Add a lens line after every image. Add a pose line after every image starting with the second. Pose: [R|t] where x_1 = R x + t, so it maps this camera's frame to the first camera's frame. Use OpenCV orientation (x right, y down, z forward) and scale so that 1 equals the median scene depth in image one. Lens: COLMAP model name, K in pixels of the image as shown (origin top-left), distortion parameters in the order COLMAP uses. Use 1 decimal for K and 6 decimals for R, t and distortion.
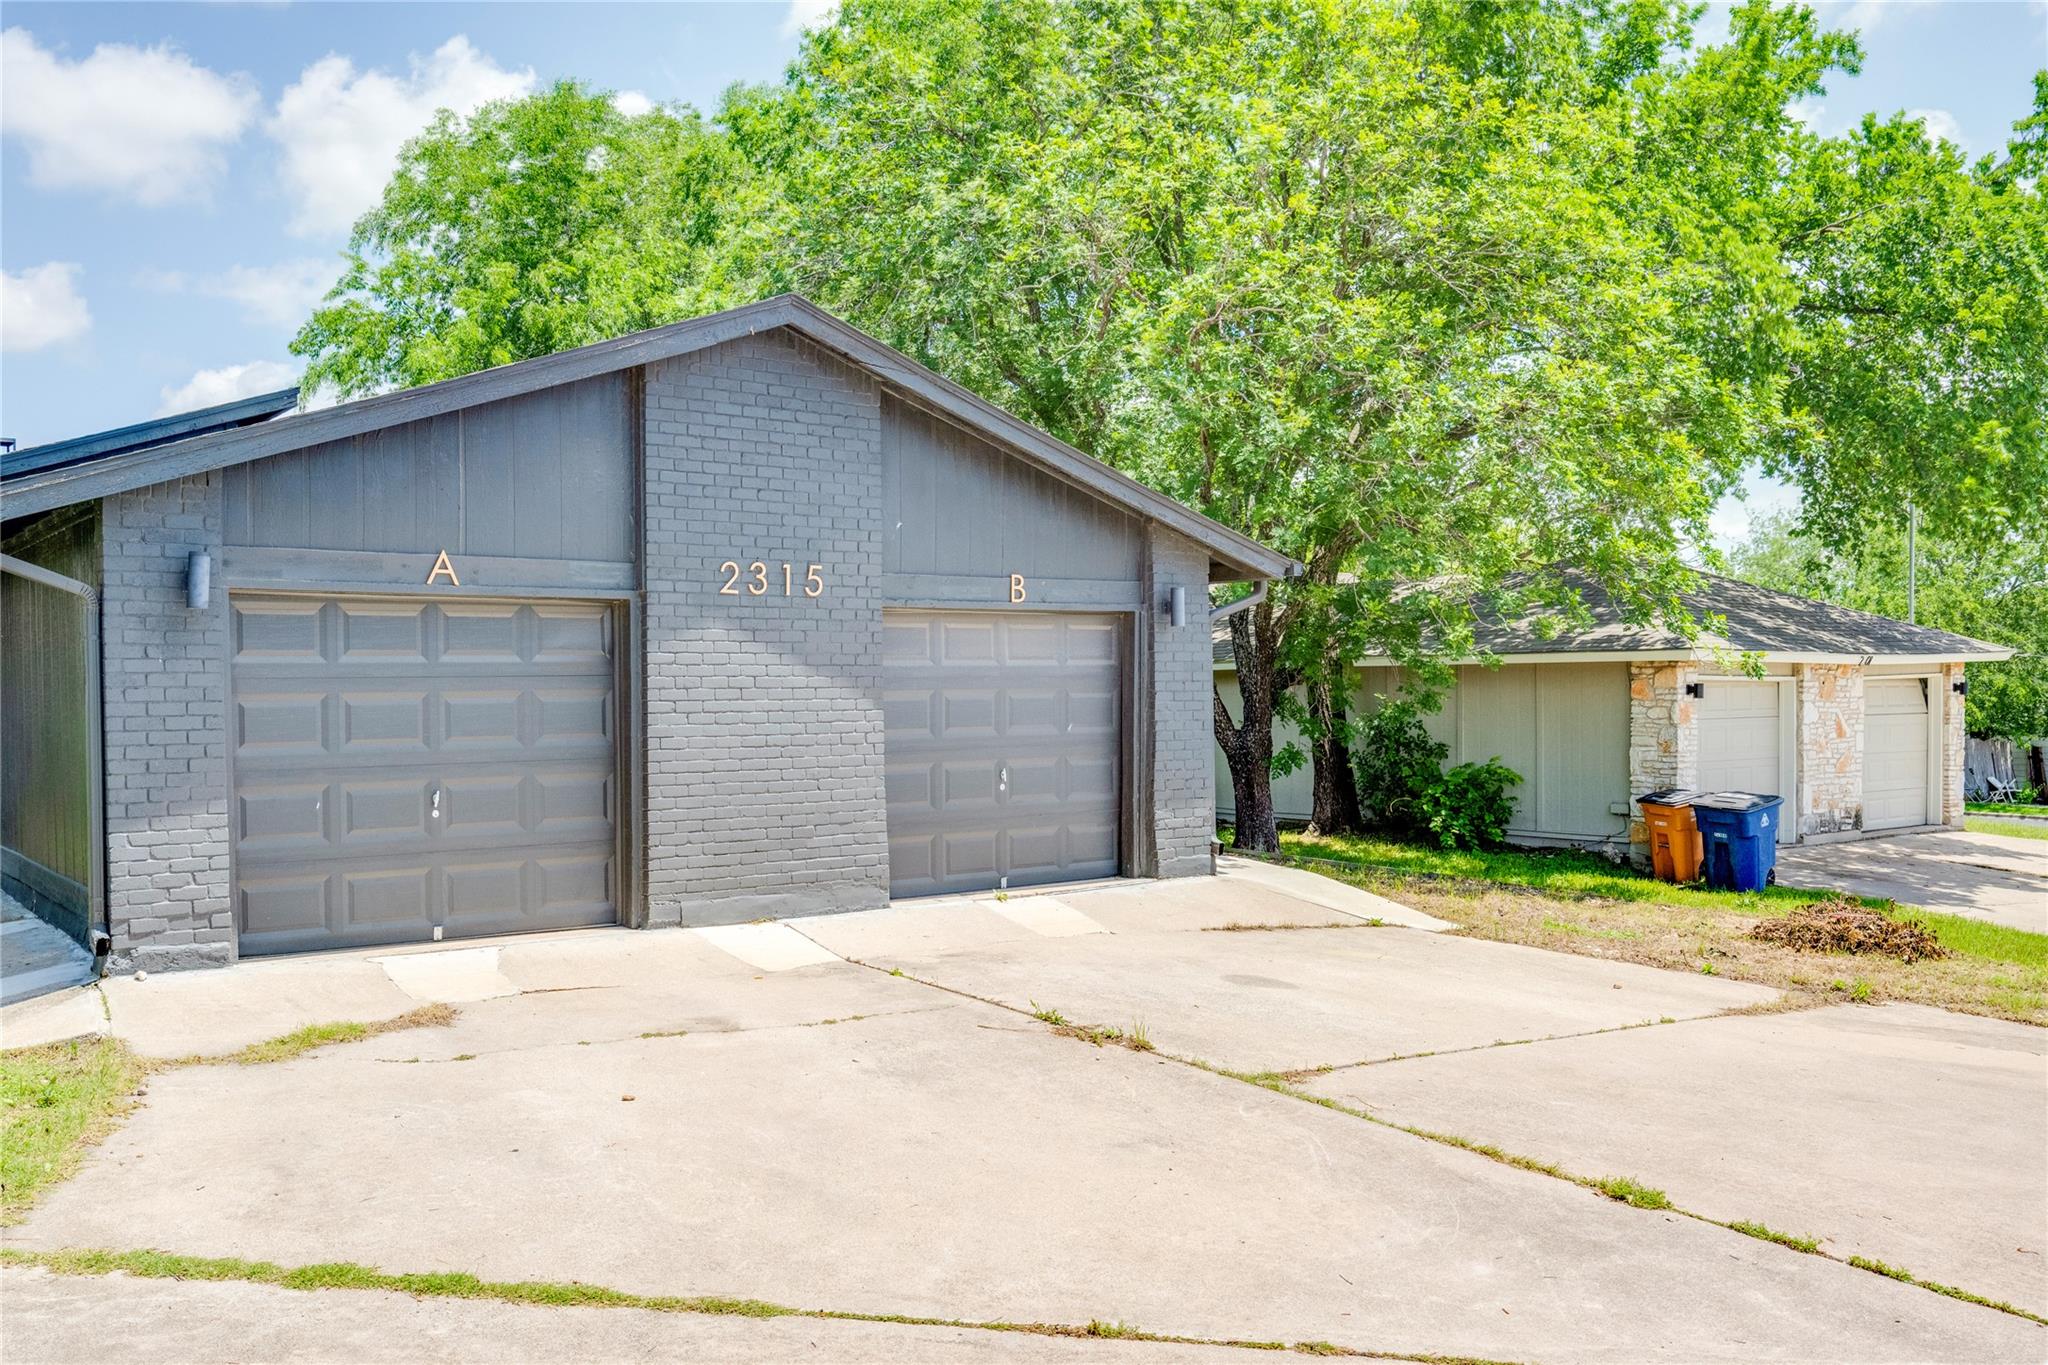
lens RADIAL K [[1375.9, 0, 1024.7], [0, 1375.9, 768.3], [0, 0, 1]] dist [-0.004373, -0.001636]
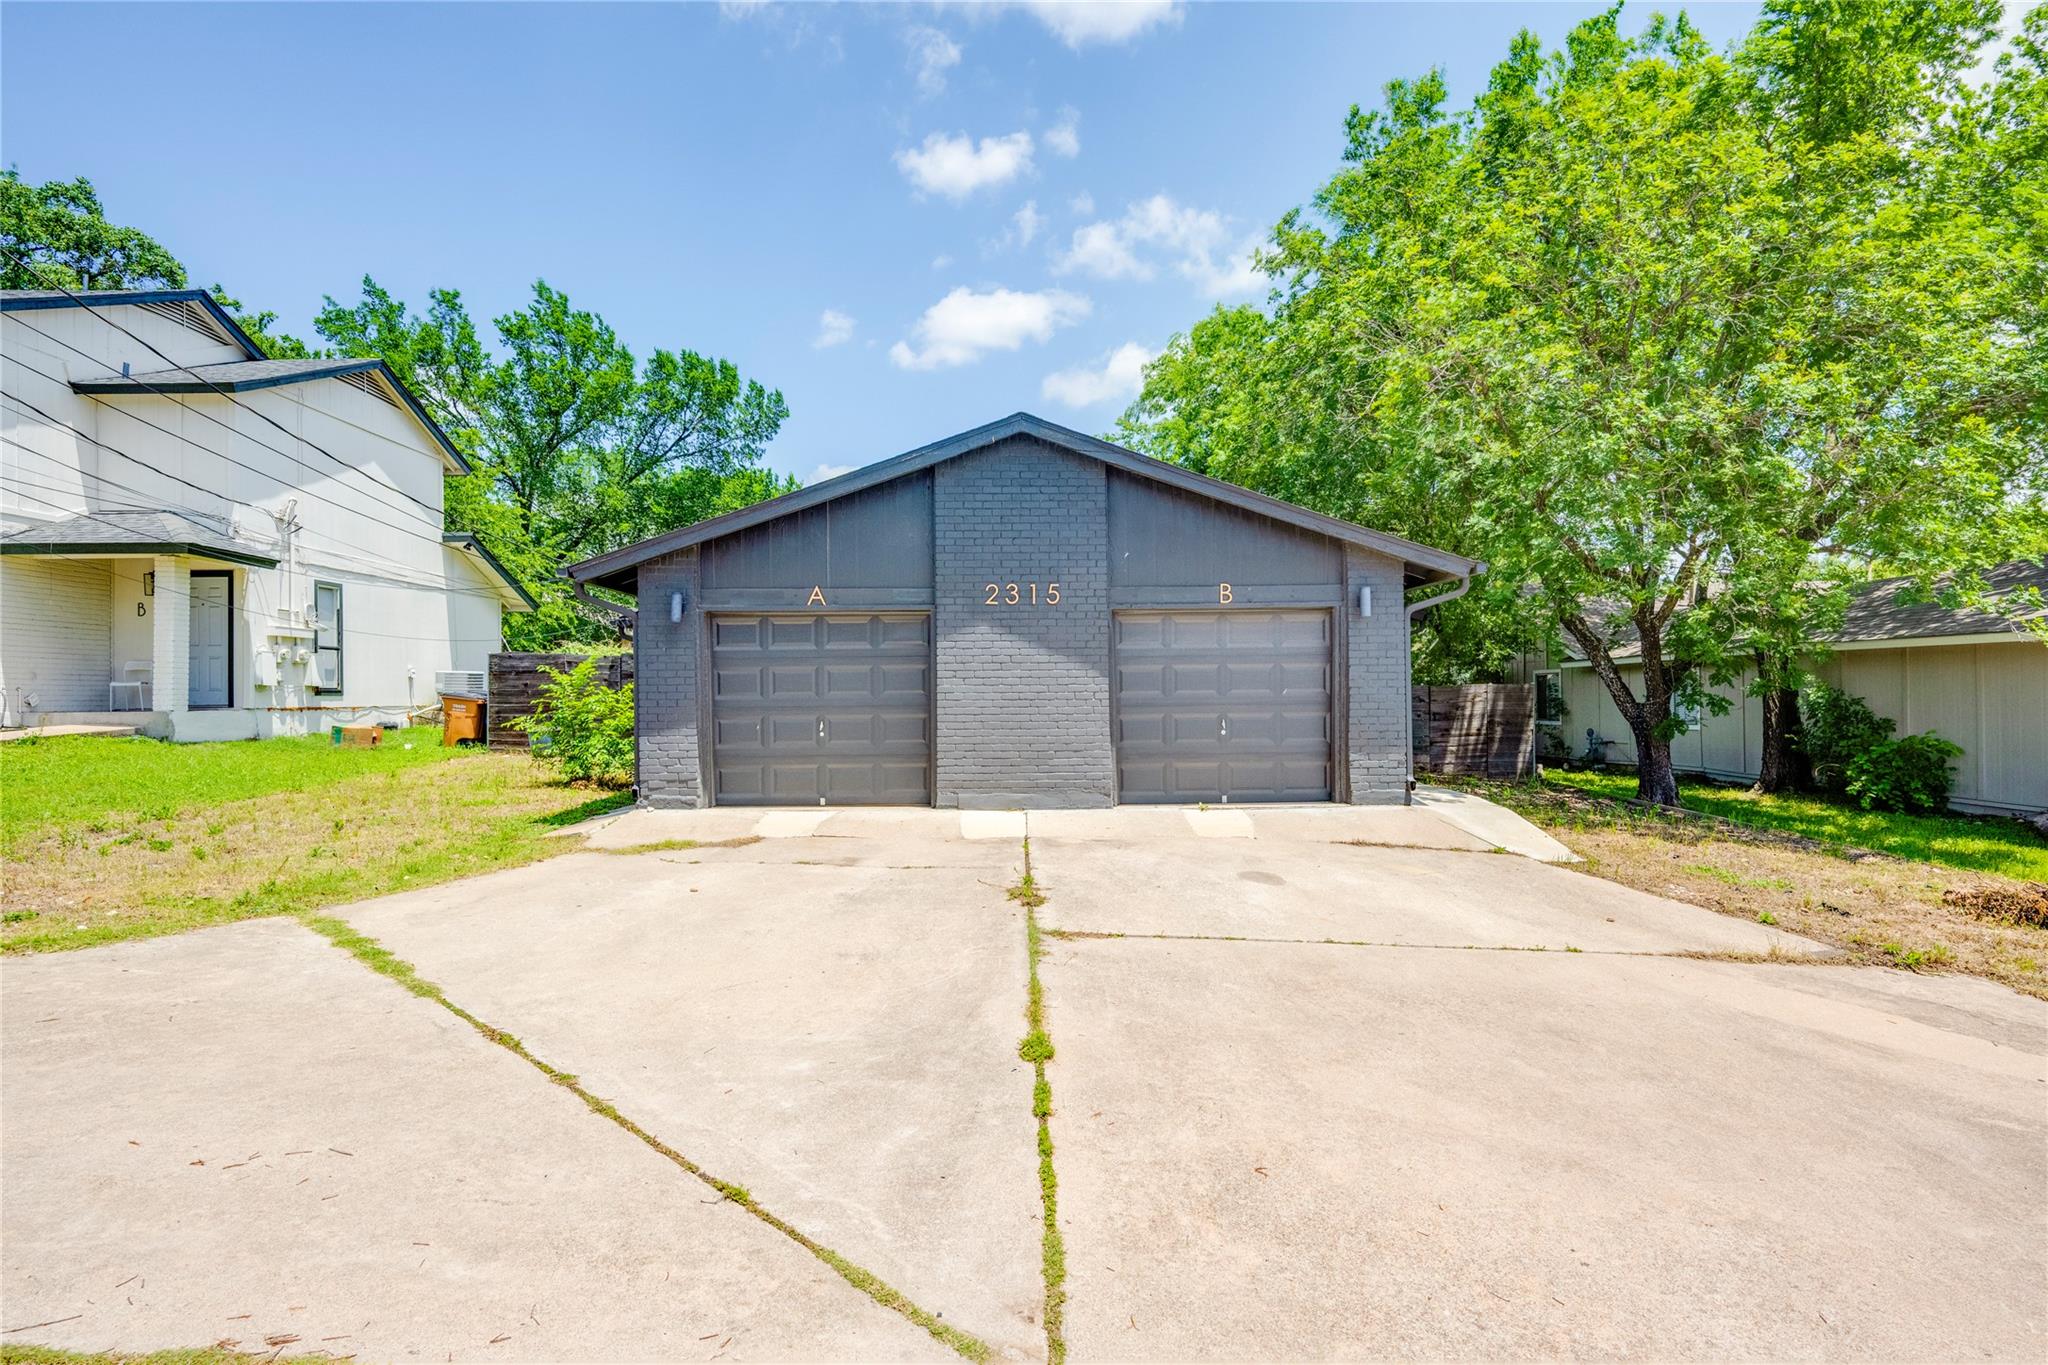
lens RADIAL K [[885.3, 0, 1048.4], [0, 885.3, 716.7], [0, 0, 1]] dist [-0.001205, -0.000324]
pose [[0.868583, 0.018719, -0.495190, 0.354604], [-0.024512, 0.999686, -0.005205, 0.008309], [0.494937, 0.016660, 0.868769, 0.133860]]
